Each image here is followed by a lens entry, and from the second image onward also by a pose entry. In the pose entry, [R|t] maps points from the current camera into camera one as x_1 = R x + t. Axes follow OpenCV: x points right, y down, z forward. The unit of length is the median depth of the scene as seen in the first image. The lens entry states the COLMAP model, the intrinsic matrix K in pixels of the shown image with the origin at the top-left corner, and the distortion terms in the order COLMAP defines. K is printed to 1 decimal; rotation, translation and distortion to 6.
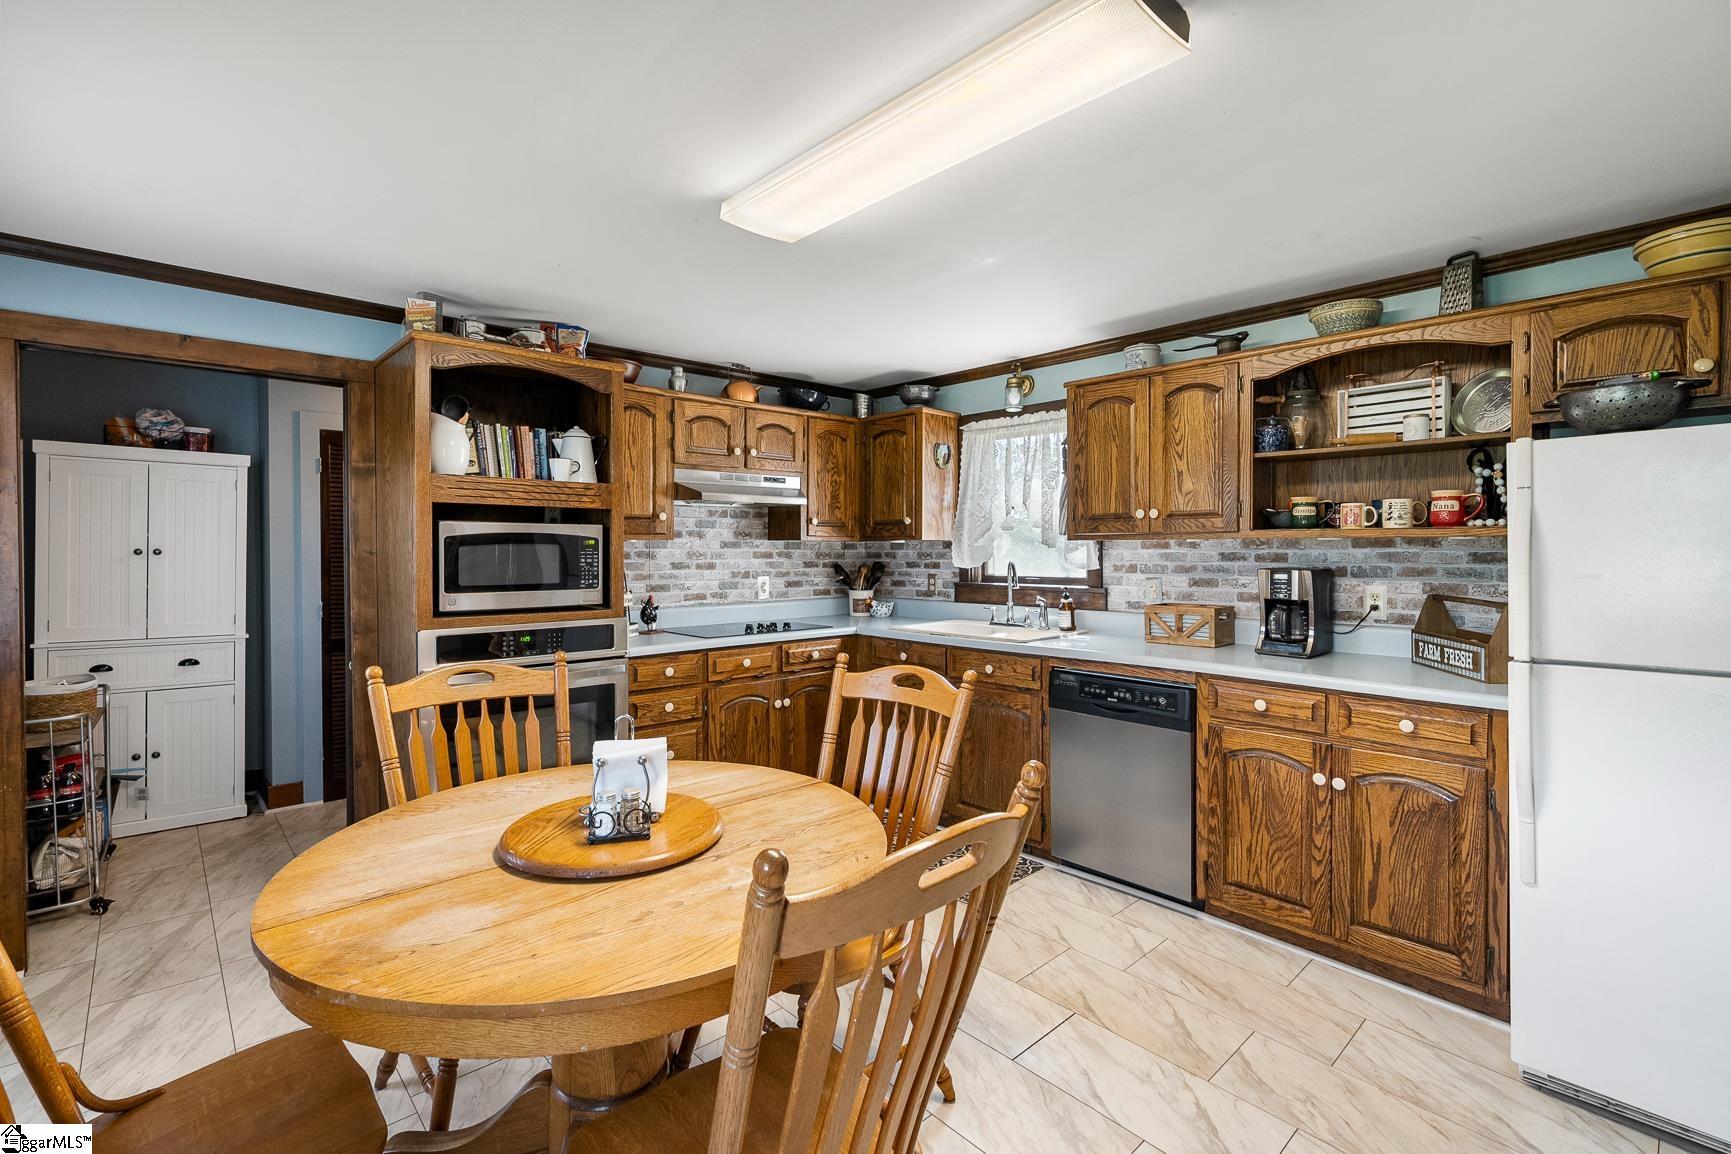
lens RADIAL K [[787.9, 0, 871.7], [0, 787.9, 558.9], [0, 0, 1]] dist [-0.005086, 0.000627]
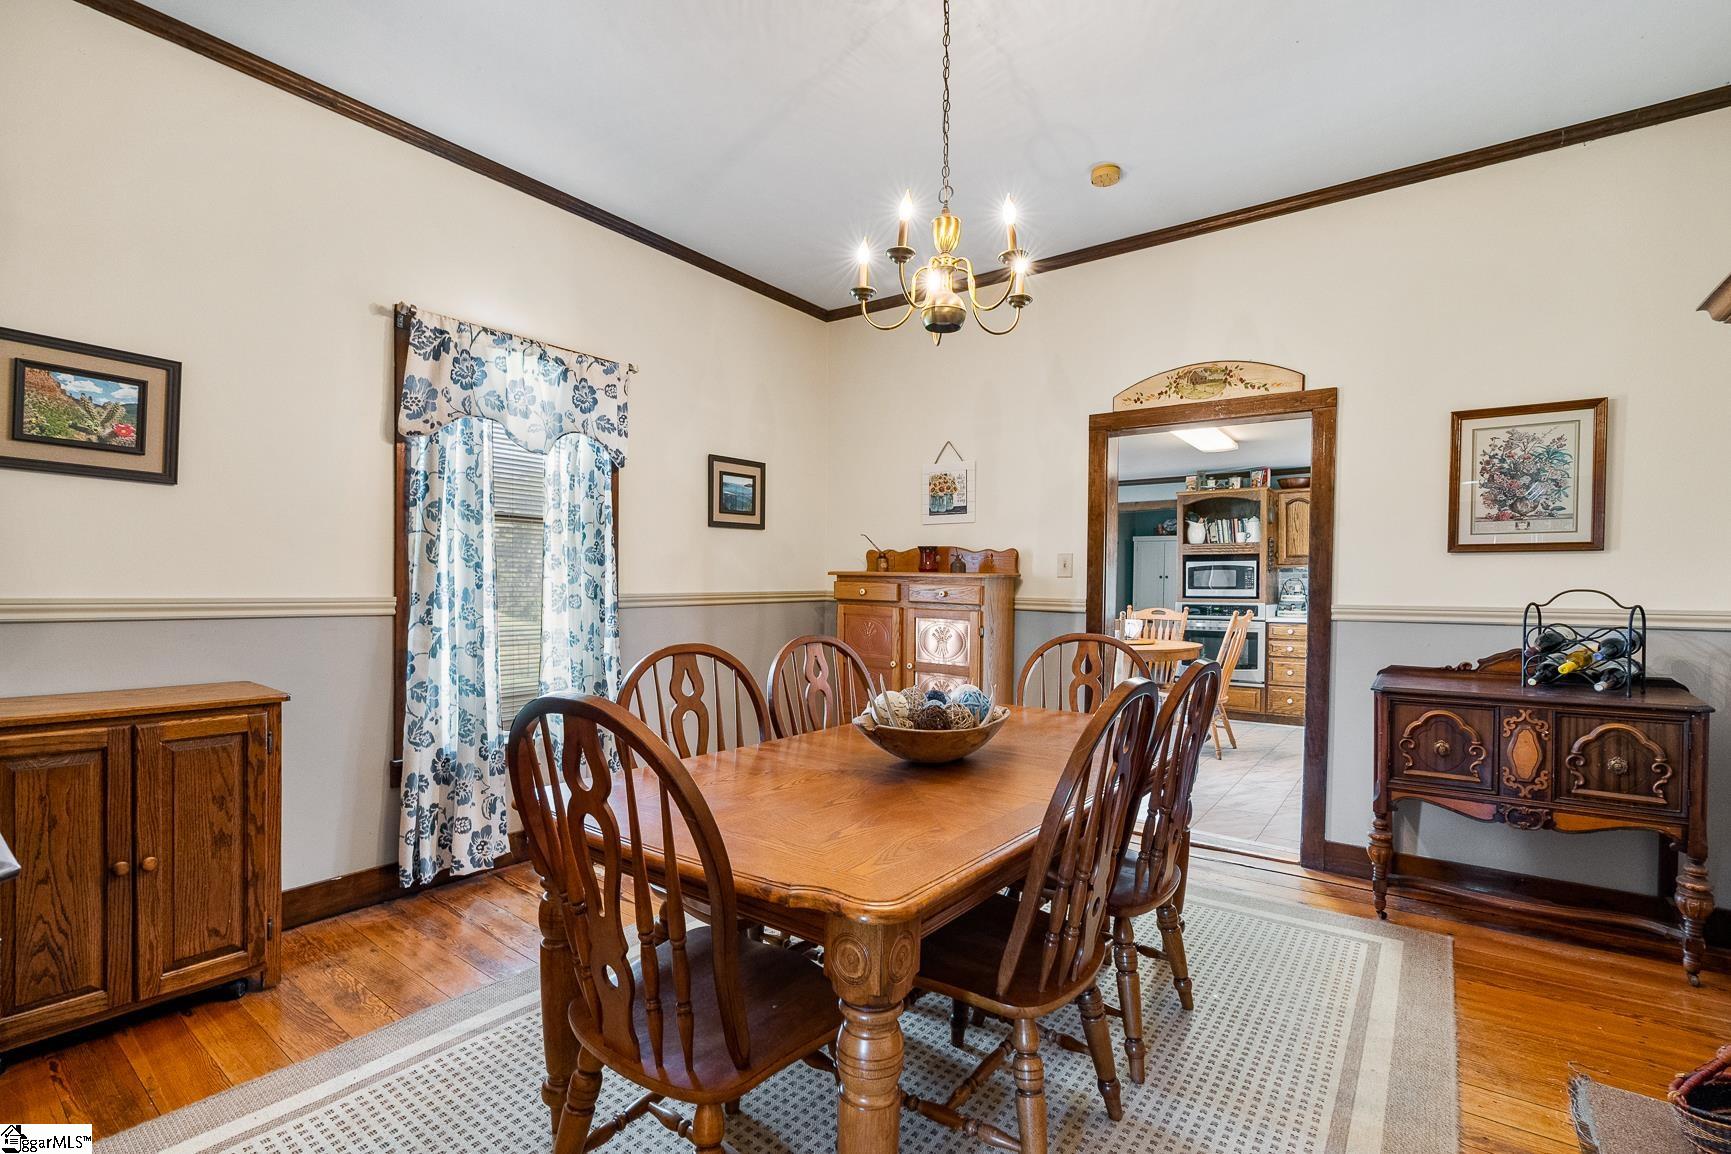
lens RADIAL K [[787.9, 0, 886.1], [0, 787.9, 606.5], [0, 0, 1]] dist [-0.005086, 0.000627]
pose [[0.209478, 0.022957, -0.977544, 1.363705], [-0.015924, 0.999672, 0.020064, 0.048606], [0.977684, 0.011364, 0.209775, -0.407142]]
